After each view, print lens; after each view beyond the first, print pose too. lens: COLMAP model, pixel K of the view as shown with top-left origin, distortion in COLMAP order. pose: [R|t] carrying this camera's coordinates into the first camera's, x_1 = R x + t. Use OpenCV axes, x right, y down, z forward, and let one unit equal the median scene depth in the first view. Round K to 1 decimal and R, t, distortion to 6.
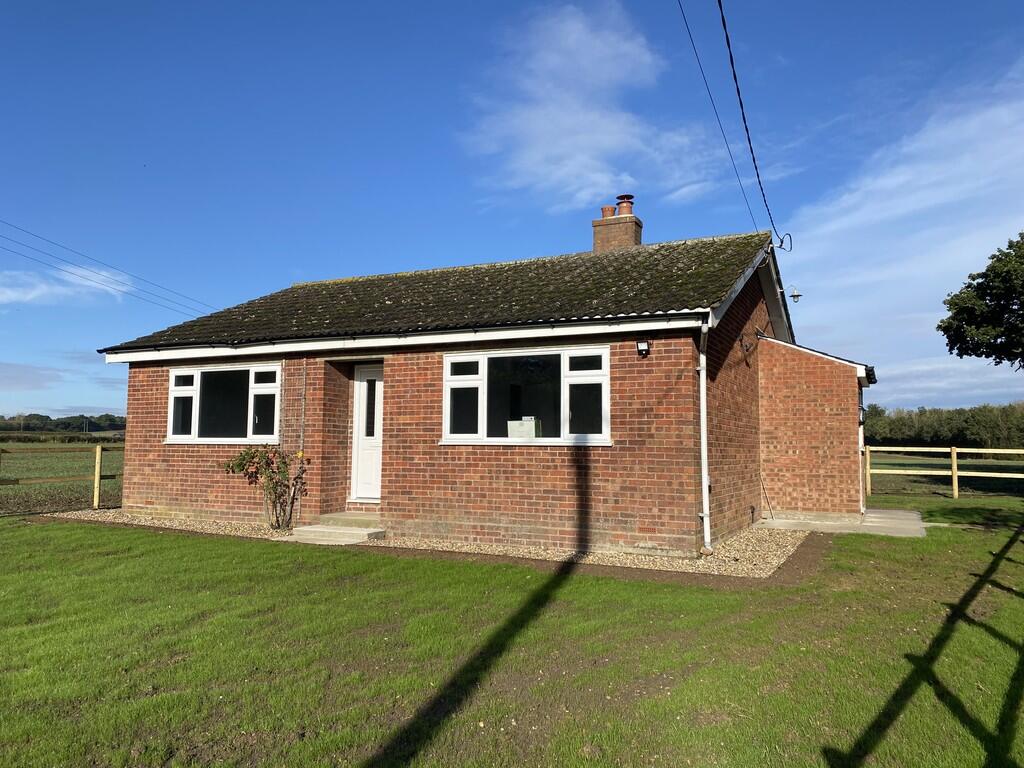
lens RADIAL K [[770.7, 0, 506.7], [0, 770.7, 389.0], [0, 0, 1]] dist [0.084649, -0.006088]
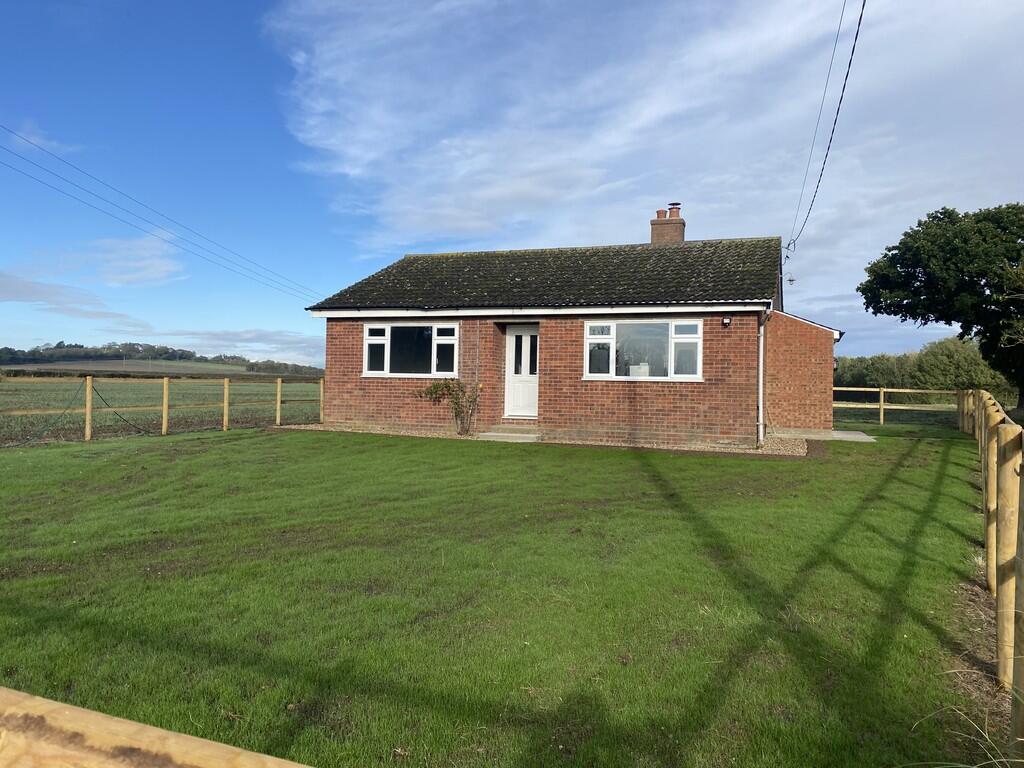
lens RADIAL K [[770.7, 0, 517.3], [0, 770.7, 379.2], [0, 0, 1]] dist [0.084649, -0.006088]
pose [[0.993805, 0.013336, 0.110331, -0.338475], [-0.020172, 0.997929, 0.061077, -0.018129], [-0.109288, -0.062925, 0.992016, -0.444682]]
